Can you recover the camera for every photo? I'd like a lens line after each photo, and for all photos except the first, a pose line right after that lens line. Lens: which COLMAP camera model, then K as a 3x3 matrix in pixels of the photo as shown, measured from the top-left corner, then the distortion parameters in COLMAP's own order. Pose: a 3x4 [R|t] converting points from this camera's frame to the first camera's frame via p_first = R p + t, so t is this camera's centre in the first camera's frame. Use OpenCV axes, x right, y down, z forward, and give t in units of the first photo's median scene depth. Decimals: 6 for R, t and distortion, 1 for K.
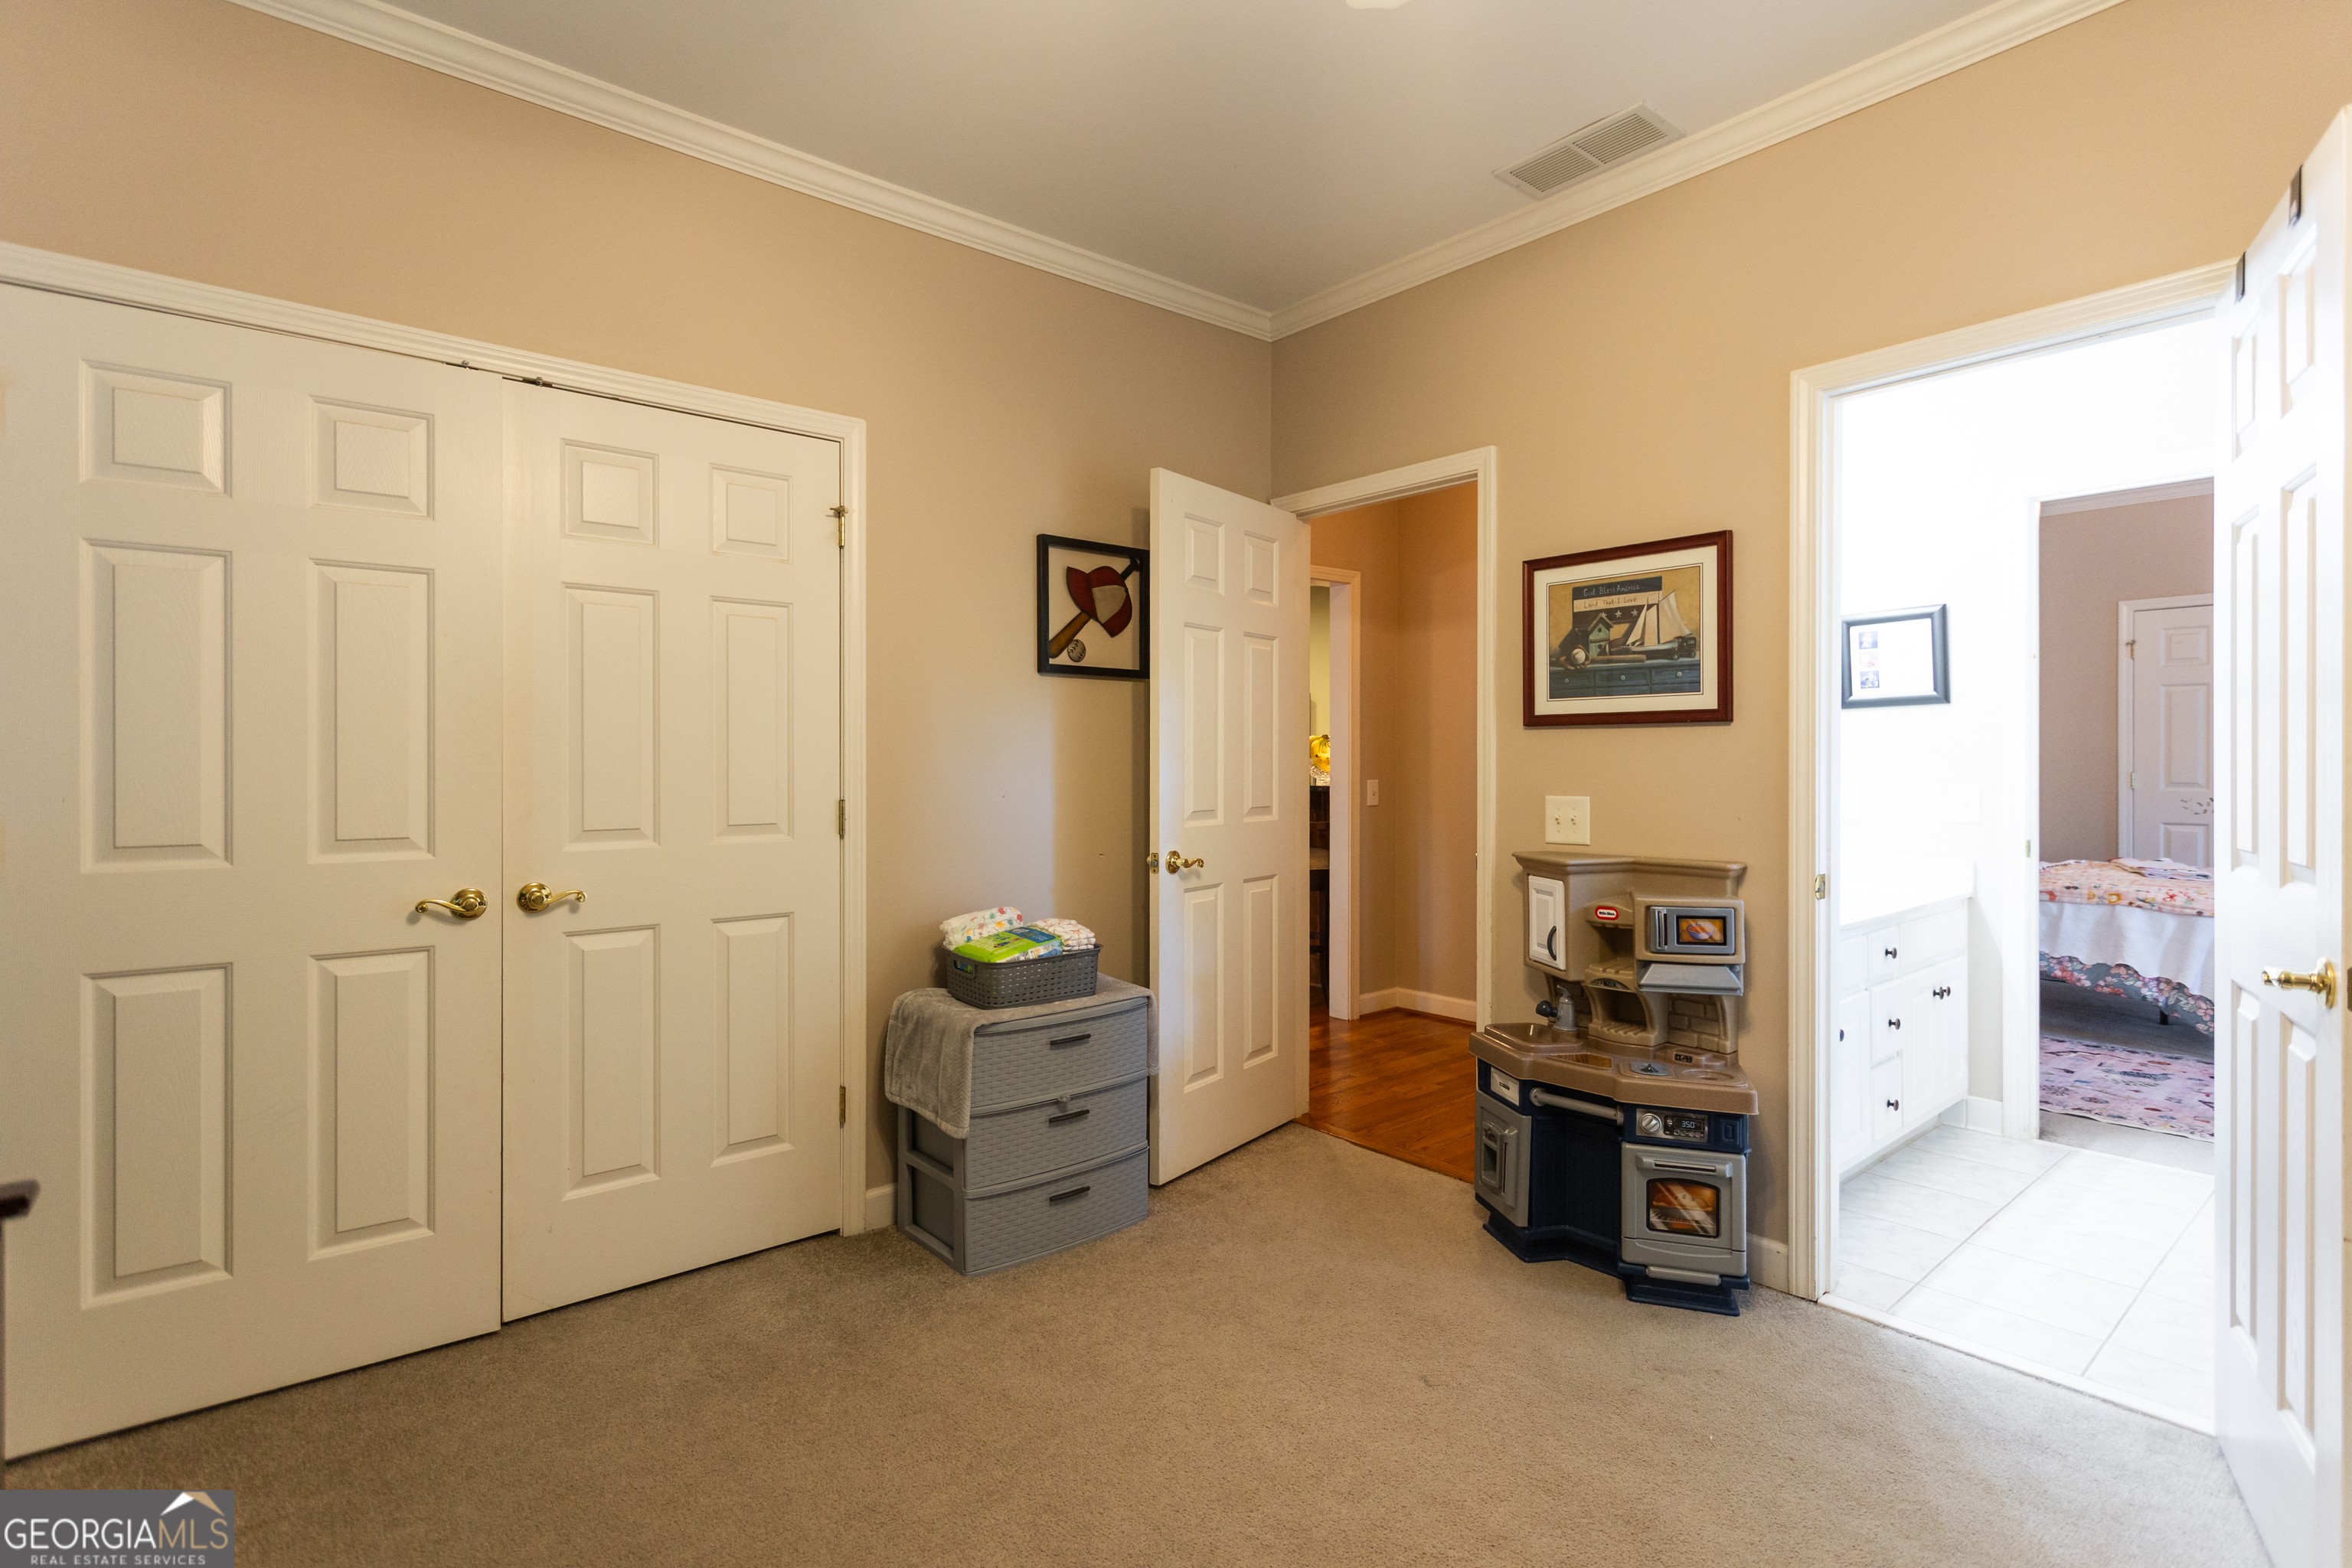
lens RADIAL K [[1131.2, 0, 1162.8], [0, 1131.2, 769.3], [0, 0, 1]] dist [-0.001376, 0.003047]
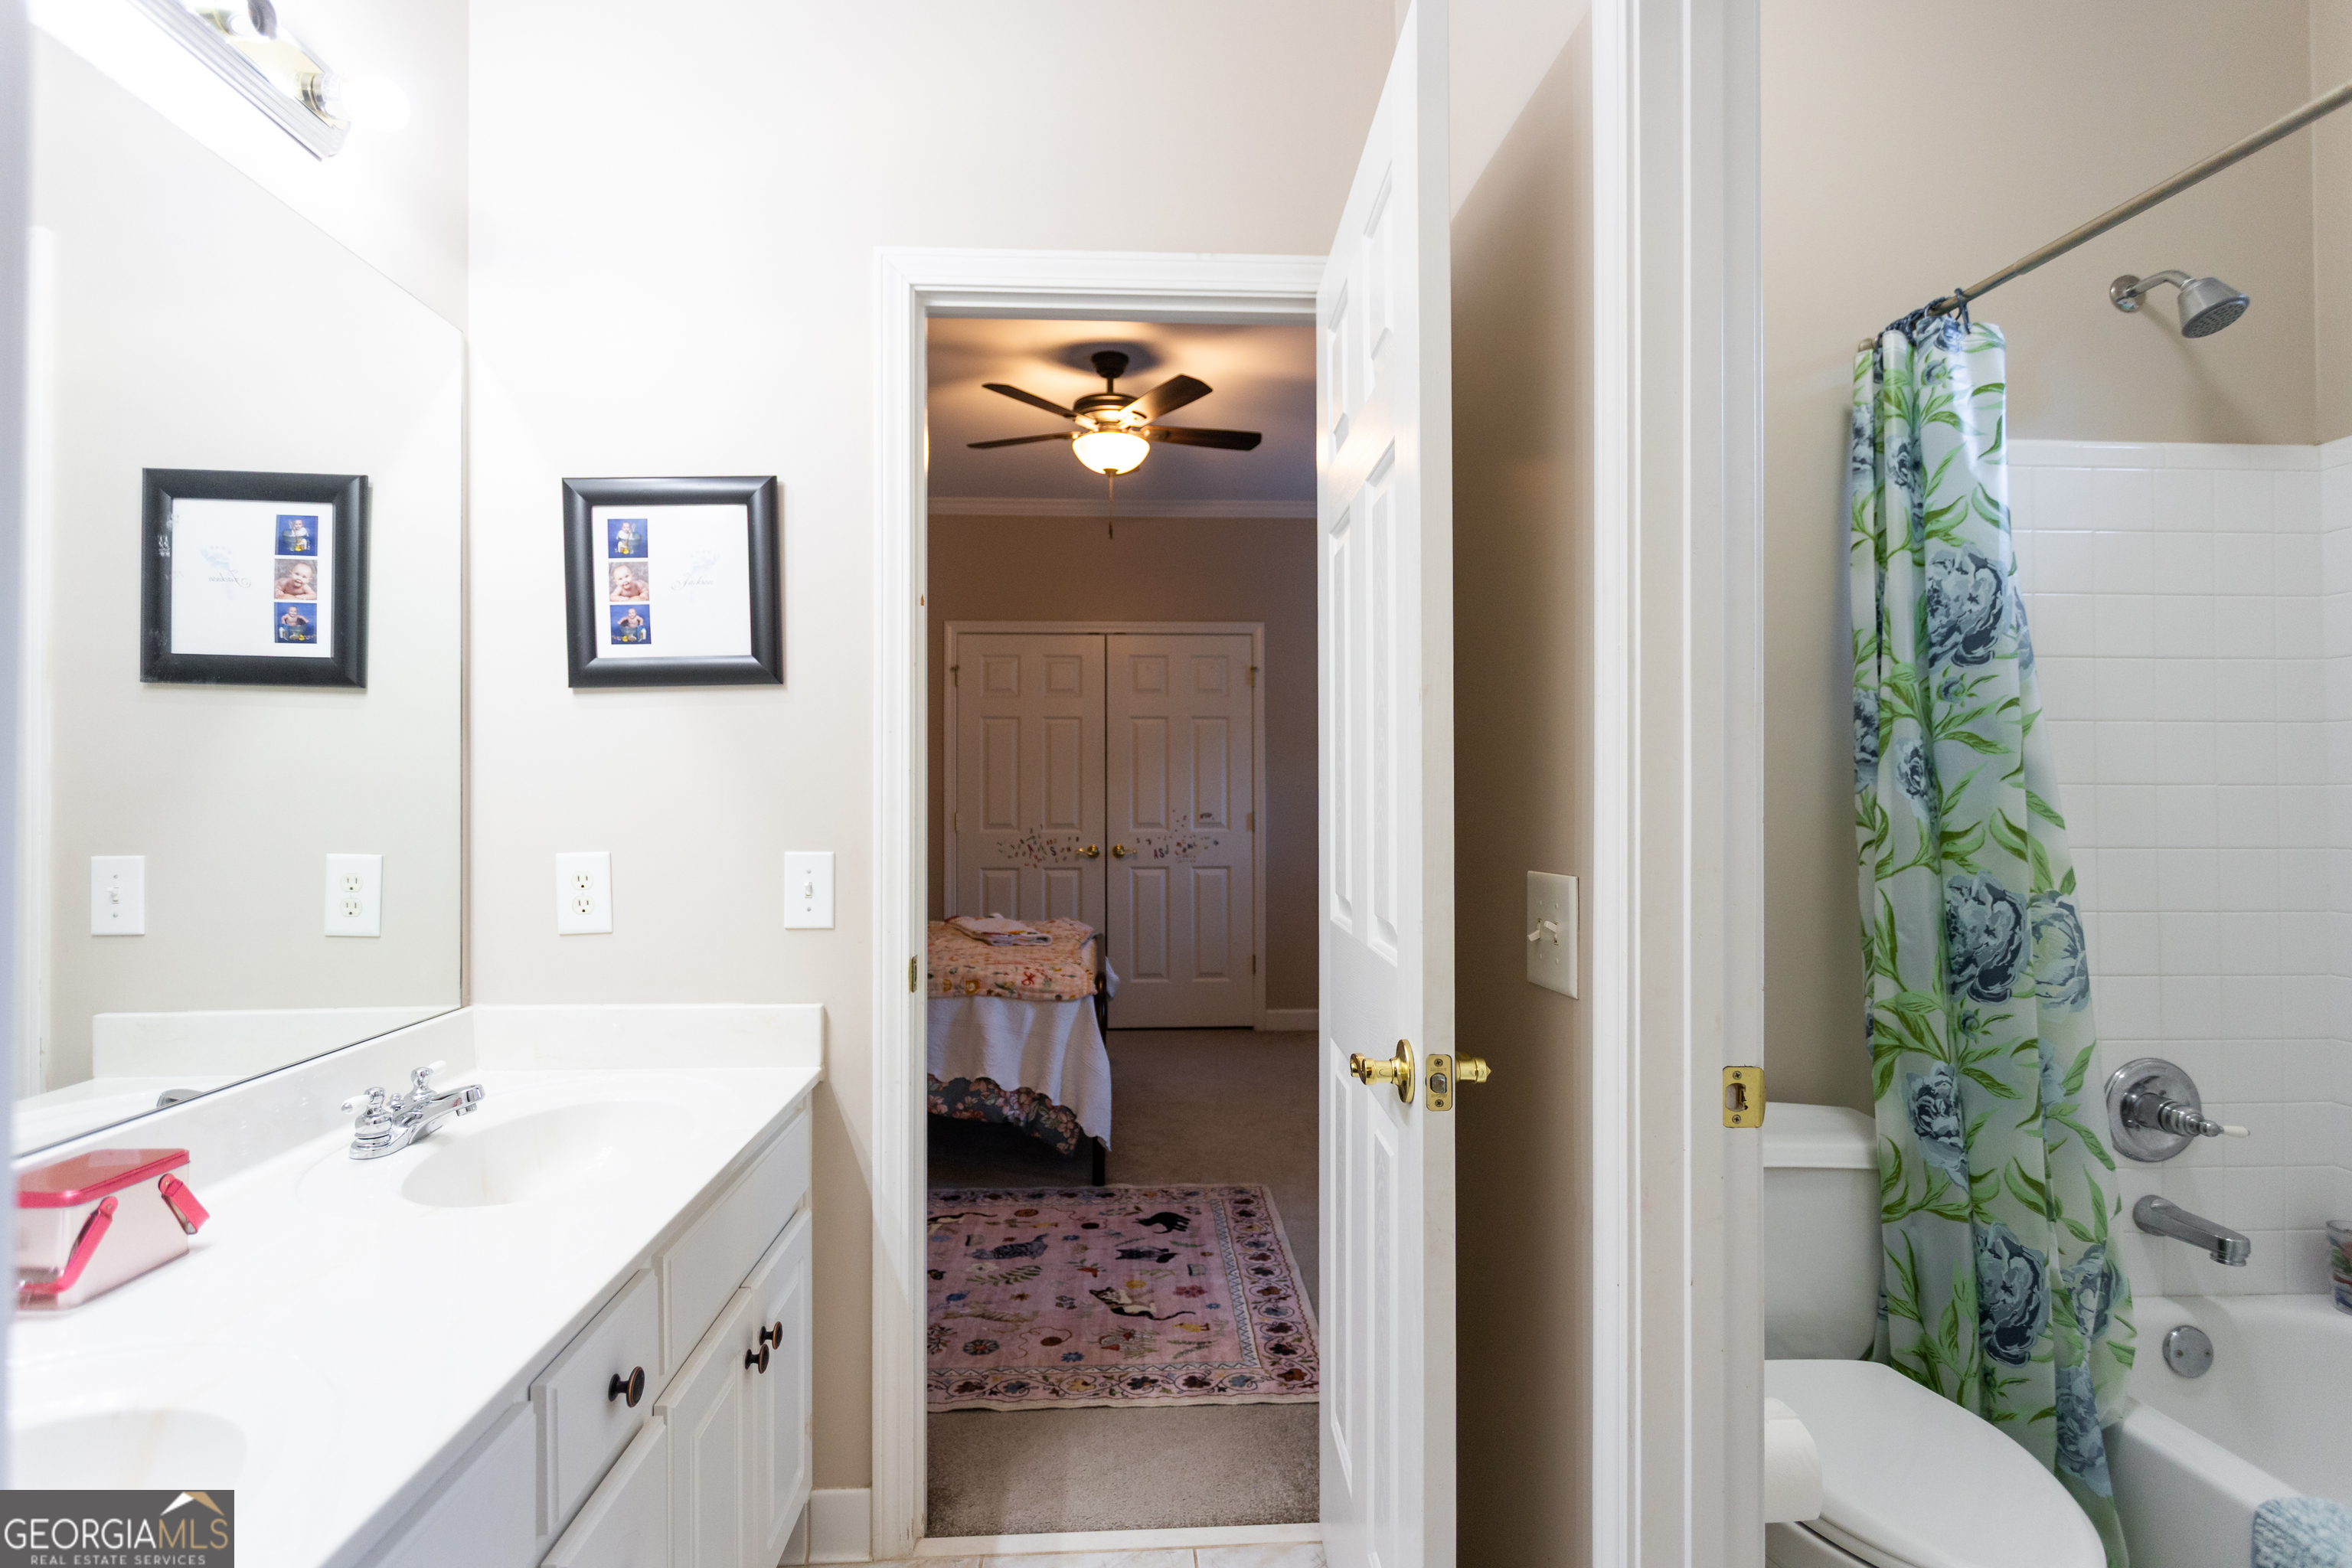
lens RADIAL K [[1131.2, 0, 1156.4], [0, 1131.2, 785.1], [0, 0, 1]] dist [-0.001376, 0.003047]
pose [[0.597588, 0.010780, 0.801731, 0.328163], [0.006307, 0.999815, -0.018145, -0.003410], [-0.801779, 0.015900, 0.597409, 0.473115]]
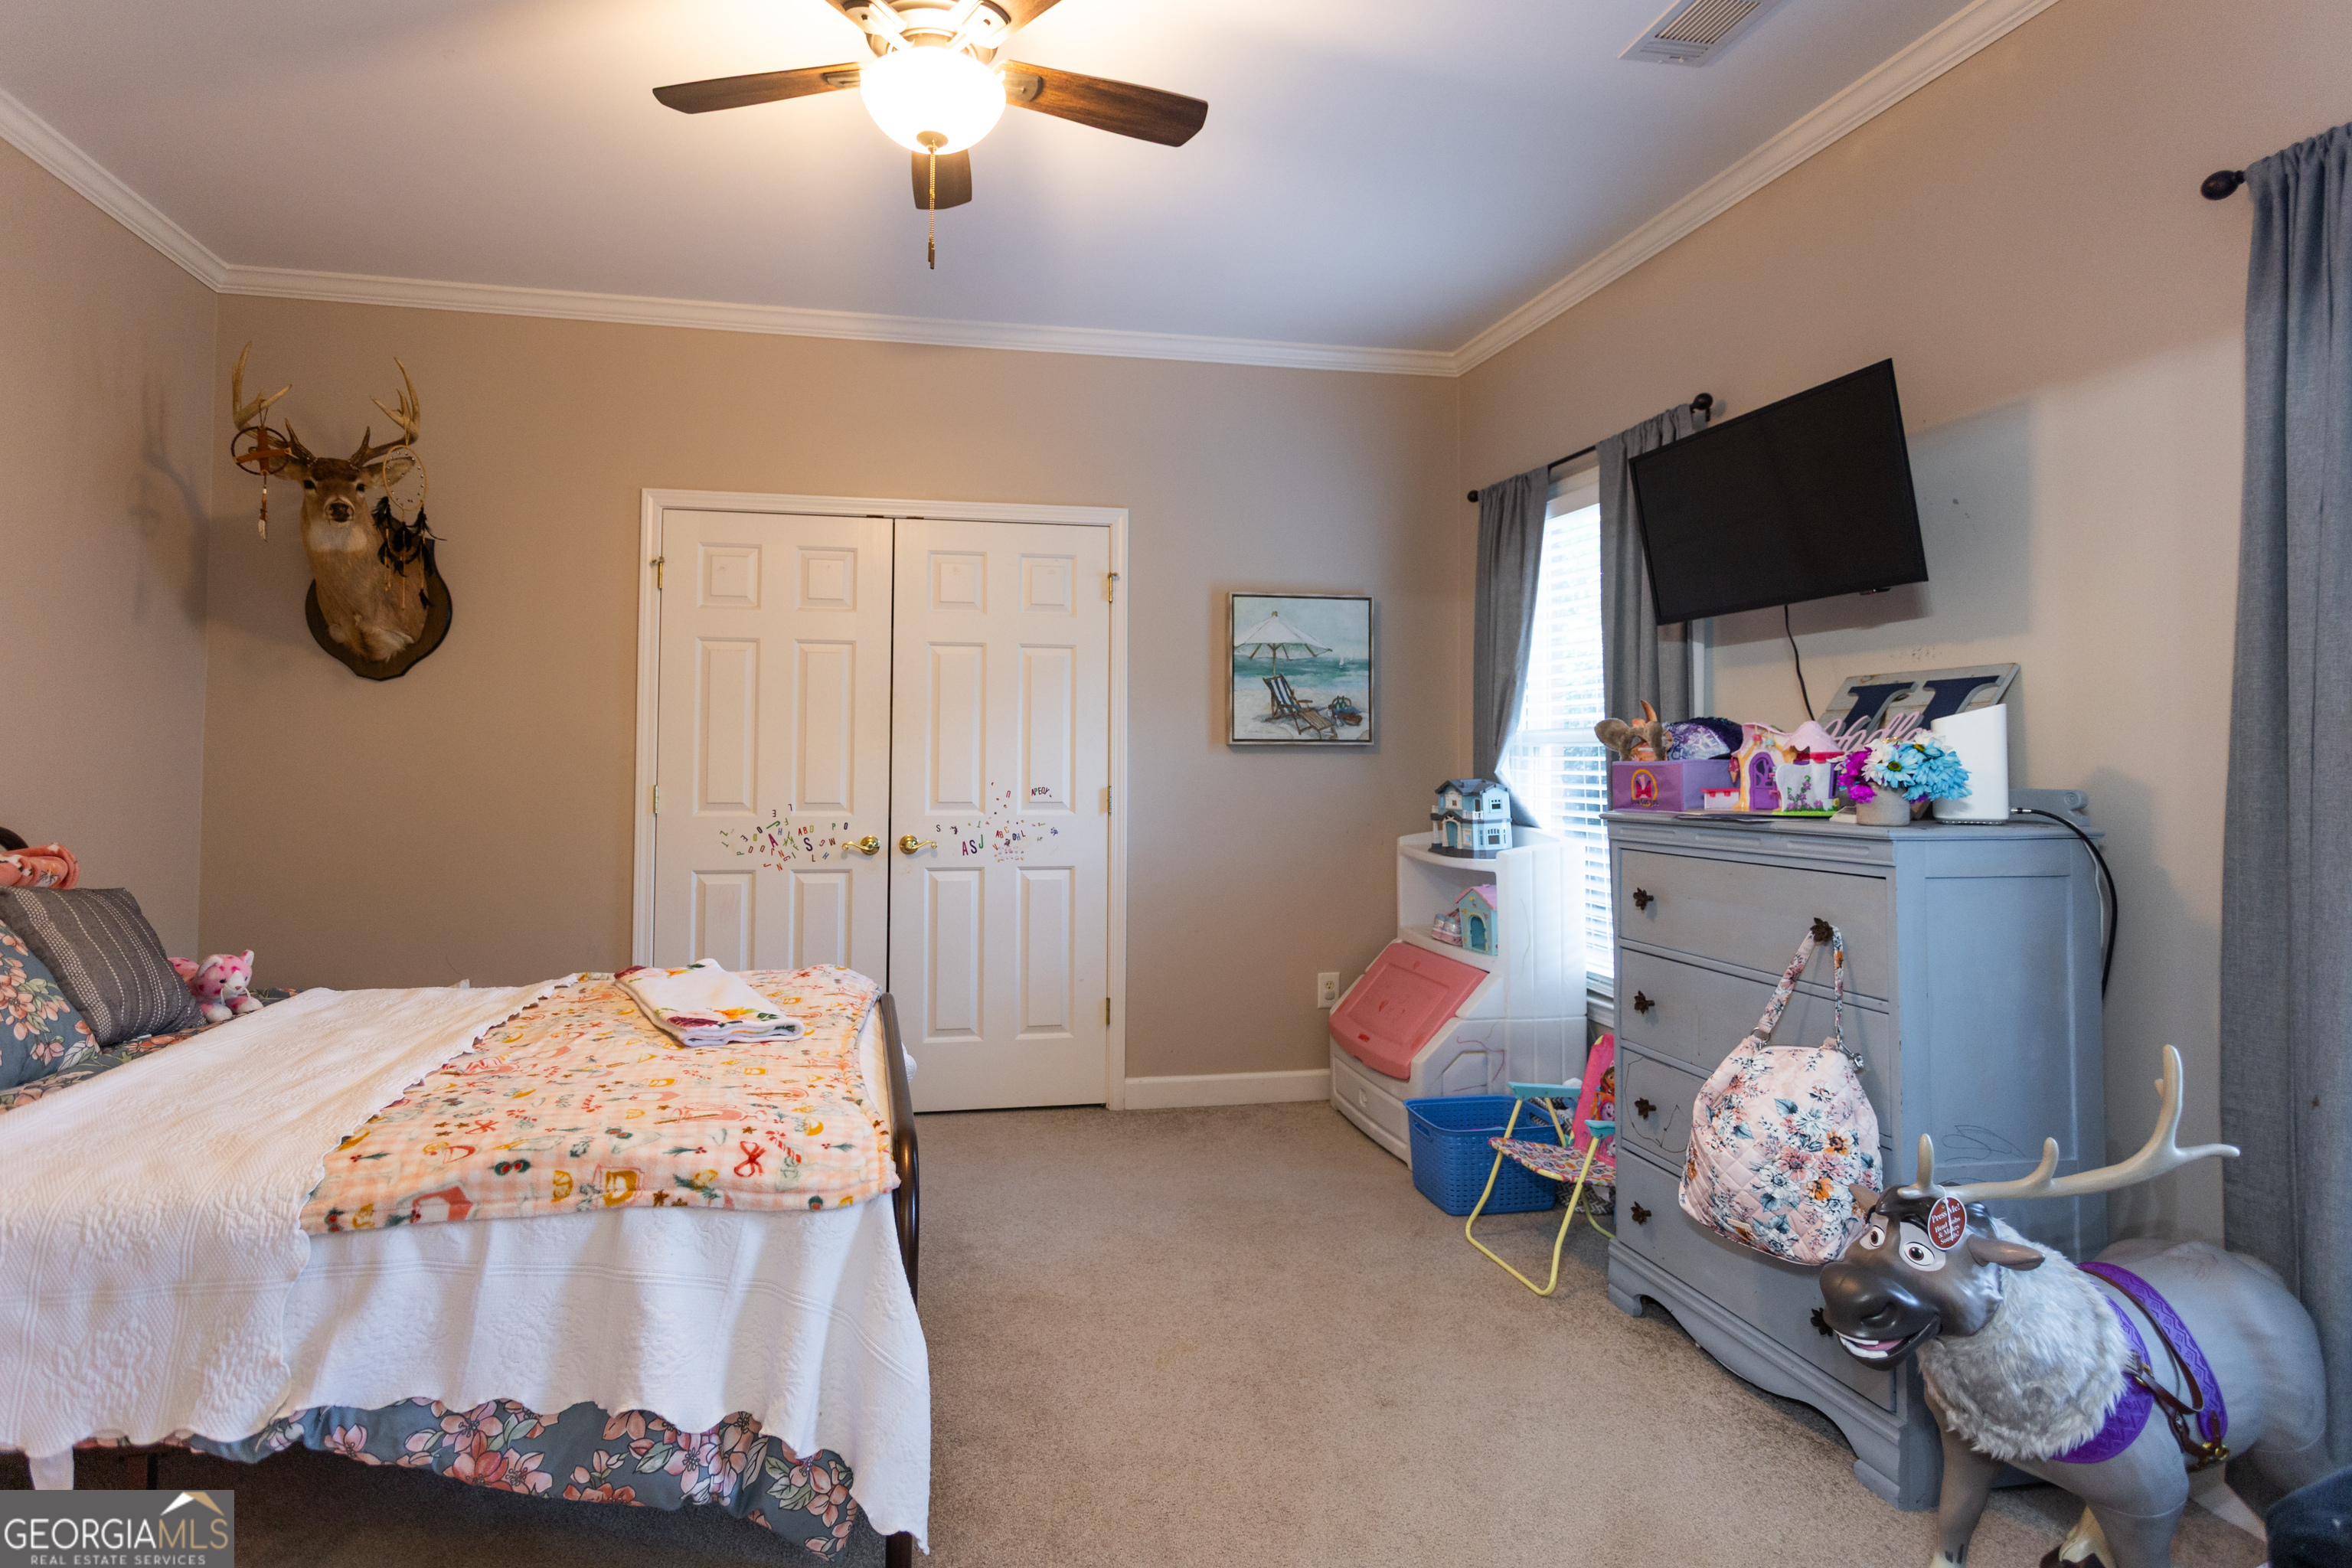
lens RADIAL K [[1131.2, 0, 1075.5], [0, 1131.2, 713.4], [0, 0, 1]] dist [-0.001376, 0.003047]
pose [[0.478489, 0.041971, 0.877090, 0.623650], [-0.000758, 0.998876, -0.047385, -0.009680], [-0.878093, 0.022008, 0.477983, 0.739794]]
